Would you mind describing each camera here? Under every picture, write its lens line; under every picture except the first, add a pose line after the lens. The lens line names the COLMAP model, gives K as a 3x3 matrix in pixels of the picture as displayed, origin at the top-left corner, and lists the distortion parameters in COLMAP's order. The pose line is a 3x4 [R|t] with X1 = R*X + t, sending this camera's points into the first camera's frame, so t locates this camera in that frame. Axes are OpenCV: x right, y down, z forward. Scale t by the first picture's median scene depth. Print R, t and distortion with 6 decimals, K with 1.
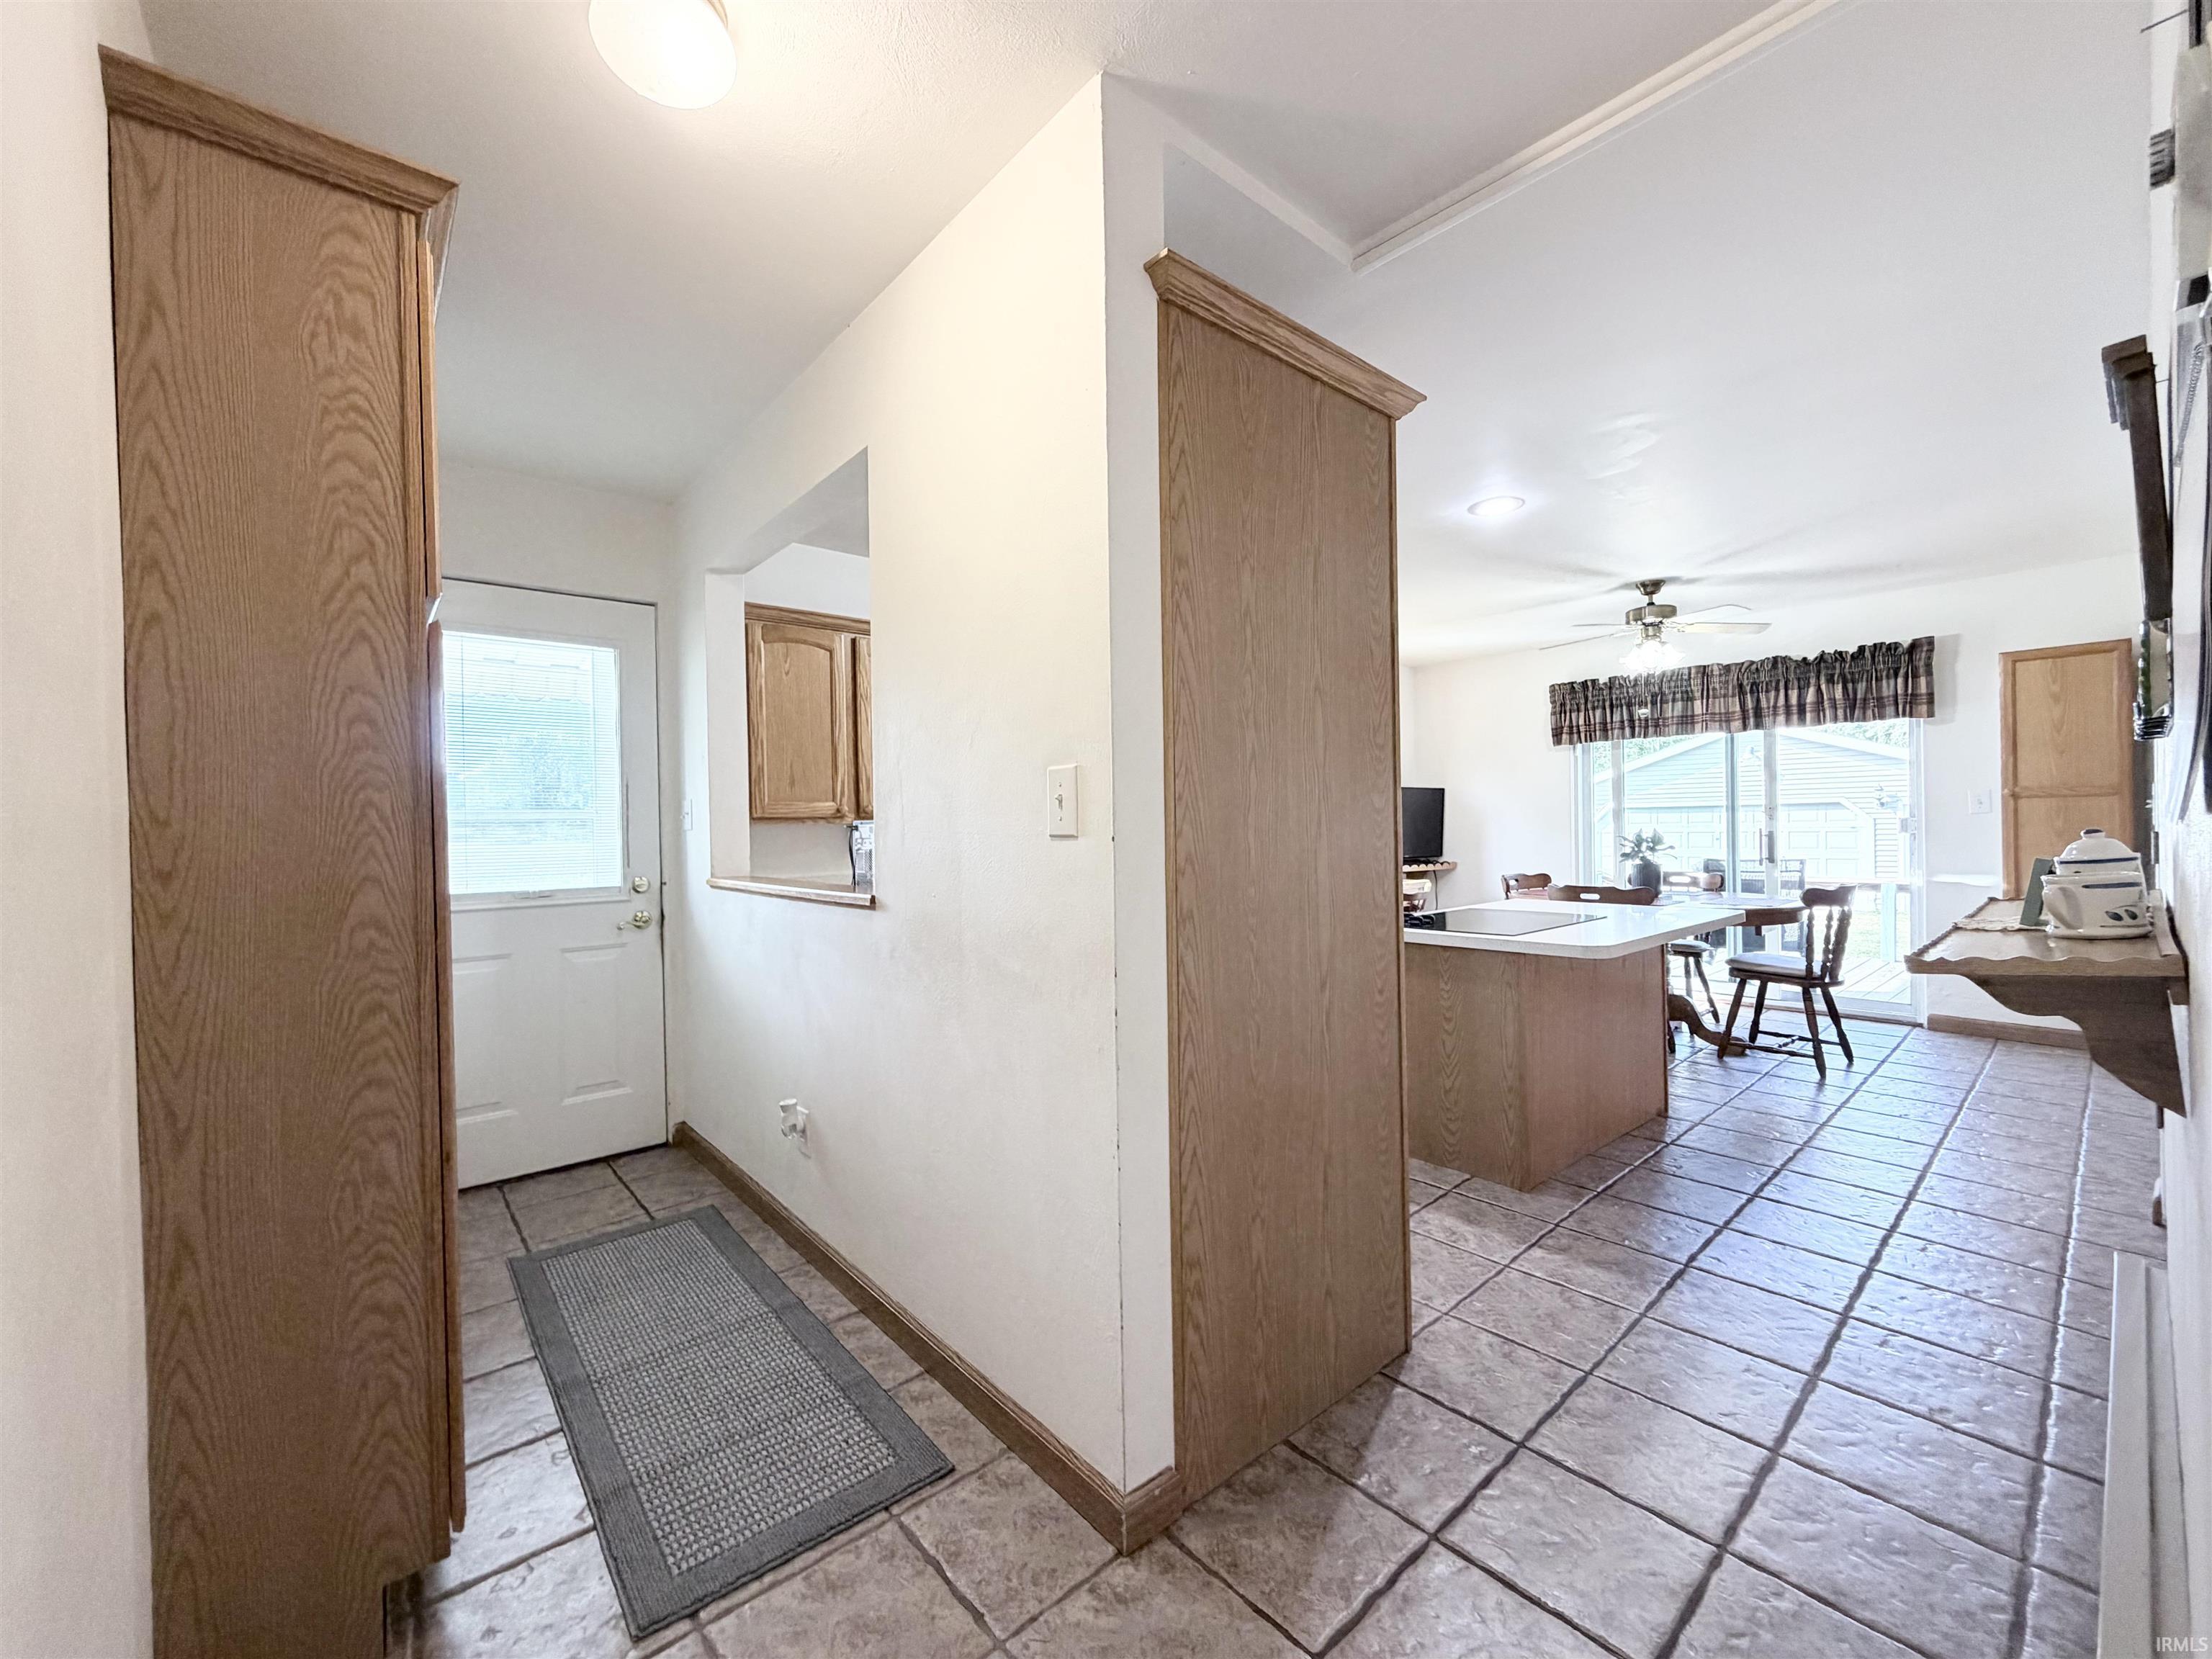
lens RADIAL K [[882.2, 0, 1099.0], [0, 882.2, 827.9], [0, 0, 1]] dist [0.001894, -0.000939]
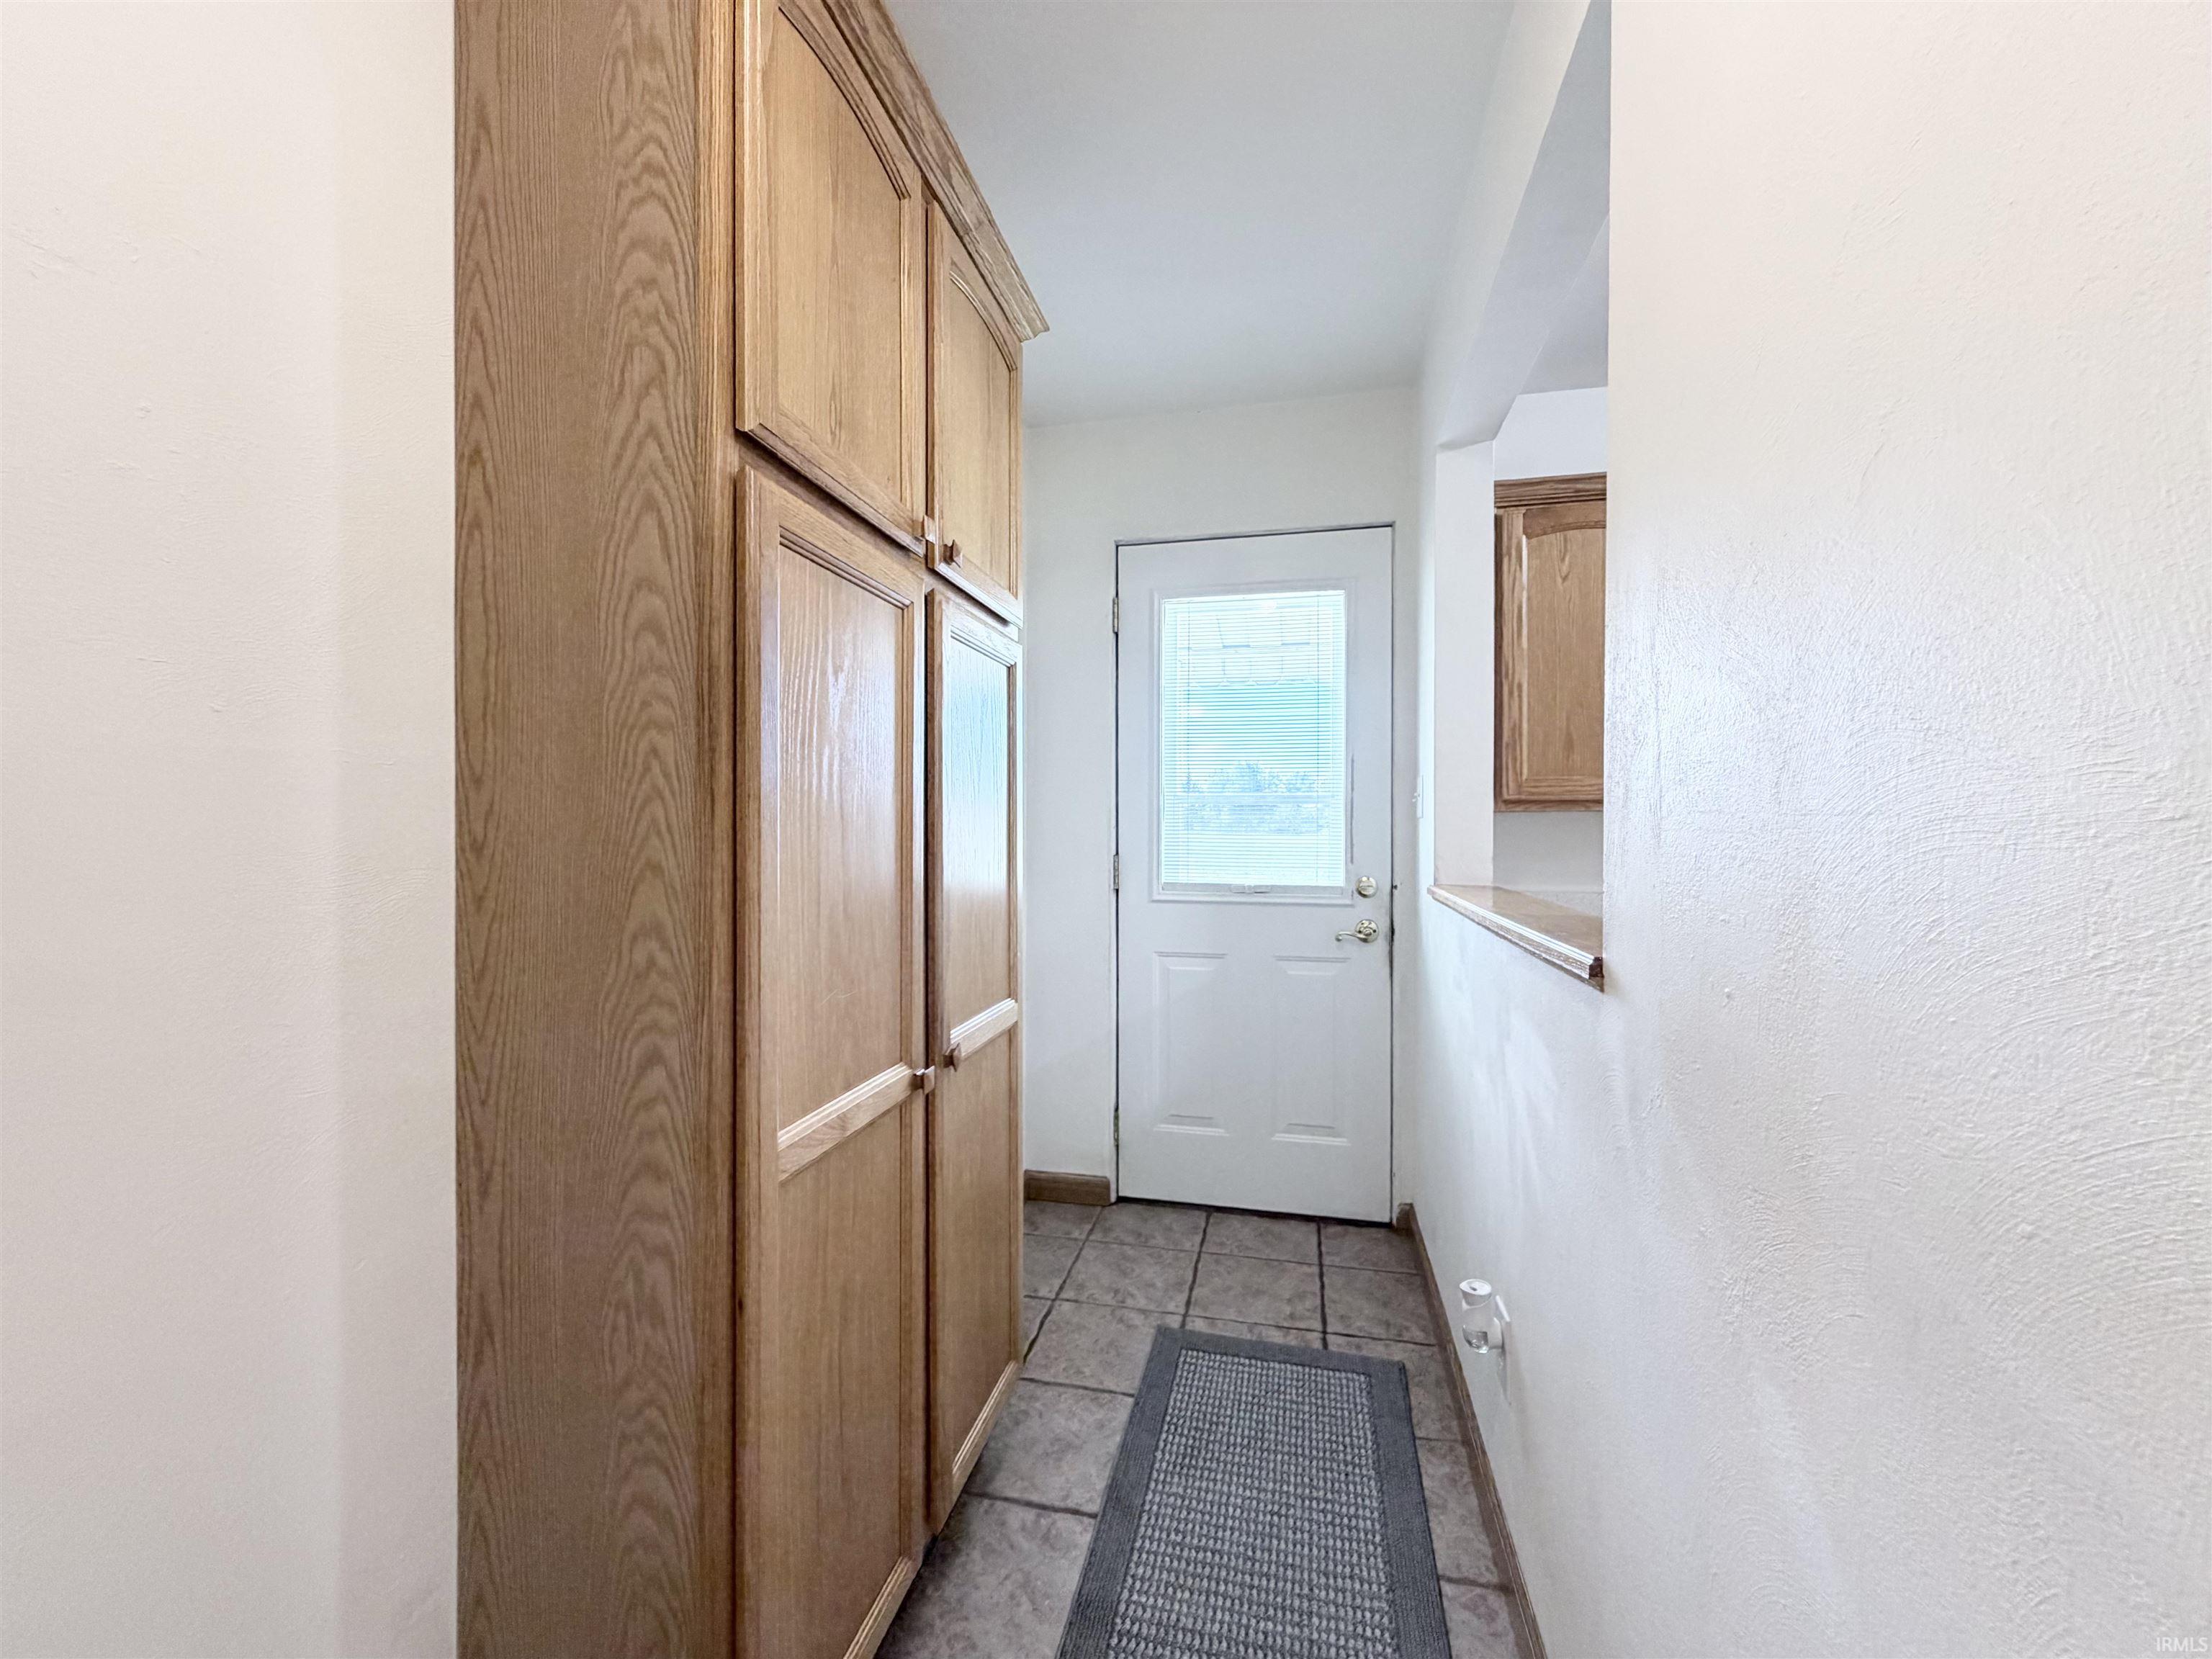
lens RADIAL K [[882.2, 0, 1099.0], [0, 882.2, 827.9], [0, 0, 1]] dist [0.001894, -0.000939]
pose [[0.597792, 0.019536, -0.801413, -0.049046], [-0.016055, 0.999794, 0.012396, 0.009505], [0.801490, 0.005456, 0.597983, 0.505457]]
